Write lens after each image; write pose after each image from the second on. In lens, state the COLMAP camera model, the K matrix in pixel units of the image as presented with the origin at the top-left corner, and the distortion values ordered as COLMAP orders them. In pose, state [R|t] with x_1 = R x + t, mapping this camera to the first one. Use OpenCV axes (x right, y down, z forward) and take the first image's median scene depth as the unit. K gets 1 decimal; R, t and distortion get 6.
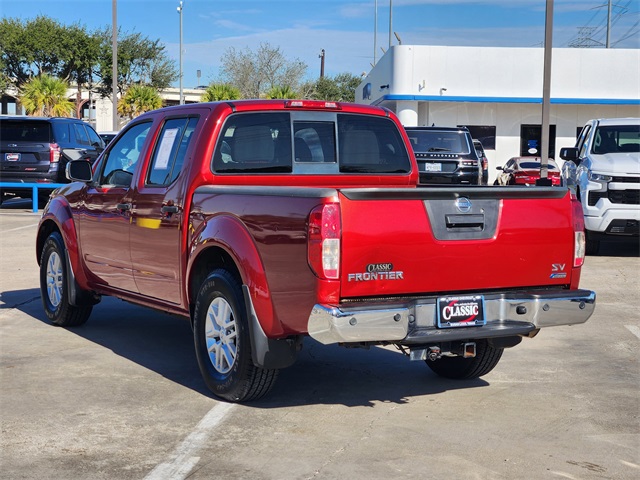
lens RADIAL K [[1234.1, 0, 297.7], [0, 1234.1, 240.0], [0, 0, 1]] dist [-0.265157, 2.665333]
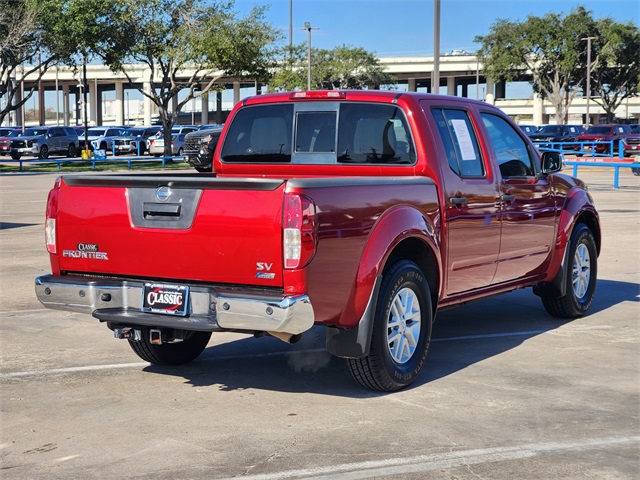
lens RADIAL K [[1234.1, 0, 297.7], [0, 1234.1, 240.0], [0, 0, 1]] dist [-0.265157, 2.665333]
pose [[0.509323, 0.064035, -0.858189, 1.046656], [-0.057969, 0.997516, 0.040027, -0.037044], [0.858621, 0.029361, 0.511770, 0.567431]]
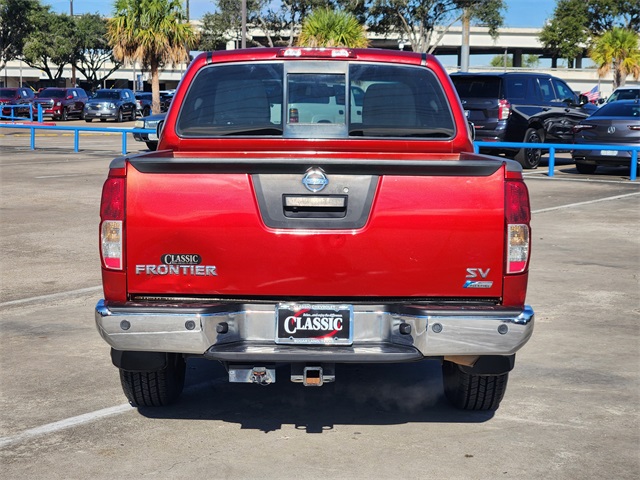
lens RADIAL K [[1234.1, 0, 297.7], [0, 1234.1, 240.0], [0, 0, 1]] dist [-0.265157, 2.665333]
pose [[0.872505, 0.053666, -0.485650, 0.481705], [-0.036520, 0.998332, 0.044708, -0.025933], [0.487239, -0.021272, 0.873009, 0.337158]]
